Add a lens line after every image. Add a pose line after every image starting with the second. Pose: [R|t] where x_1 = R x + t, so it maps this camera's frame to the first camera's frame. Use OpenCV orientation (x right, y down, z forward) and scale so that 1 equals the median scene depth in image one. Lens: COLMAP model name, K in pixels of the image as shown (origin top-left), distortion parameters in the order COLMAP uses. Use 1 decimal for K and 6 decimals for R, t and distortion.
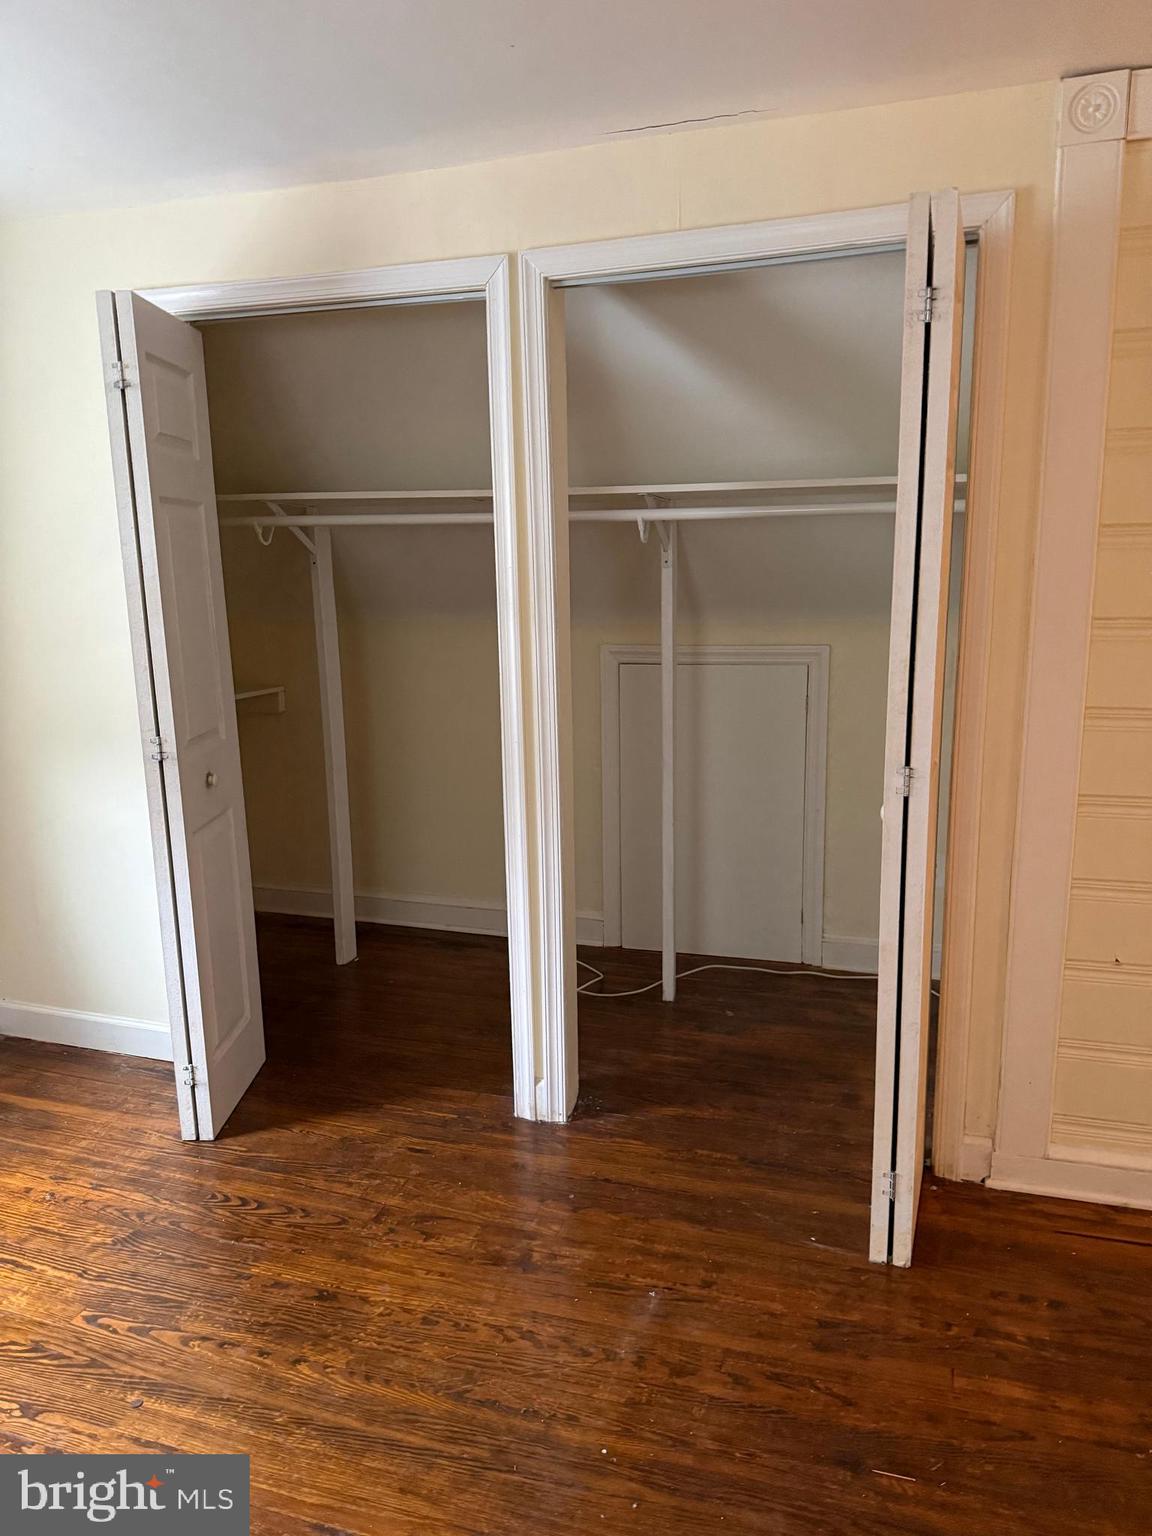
lens RADIAL K [[1087.4, 0, 571.2], [0, 1087.4, 773.4], [0, 0, 1]] dist [0.057635, -0.080650]
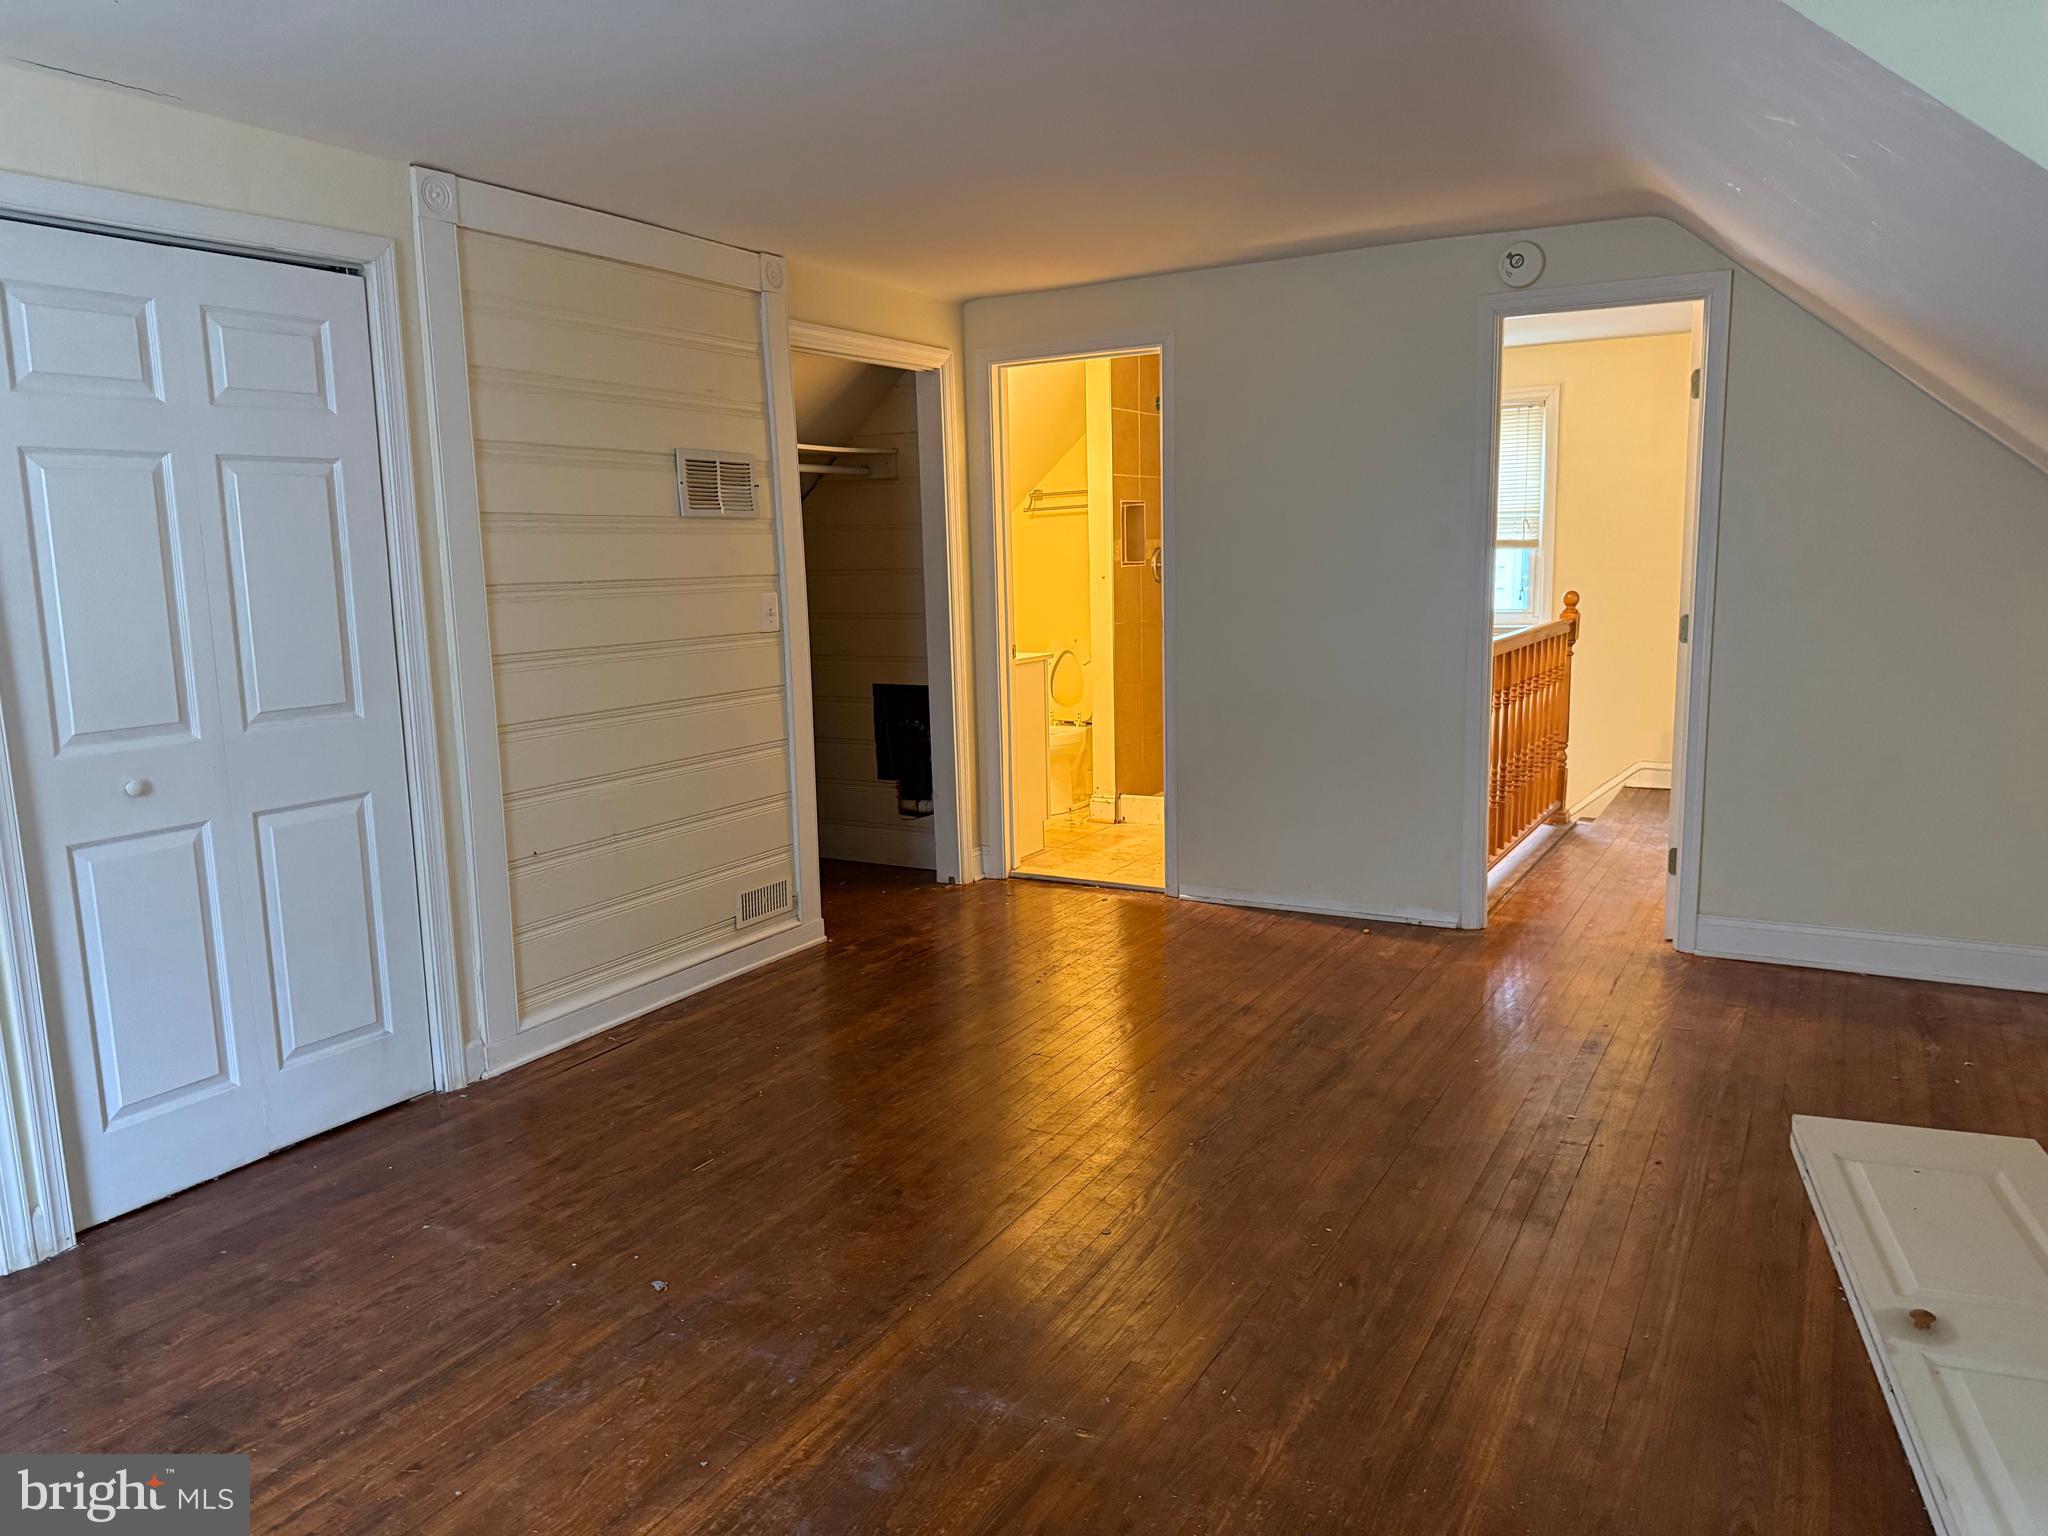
lens RADIAL K [[1449.9, 0, 1052.6], [0, 1449.9, 741.8], [0, 0, 1]] dist [0.057635, -0.080650]
pose [[0.182821, -0.117315, 0.976122, -1.099408], [0.213131, 0.973974, 0.077139, 0.047950], [-0.959766, 0.193939, 0.203067, 0.064349]]
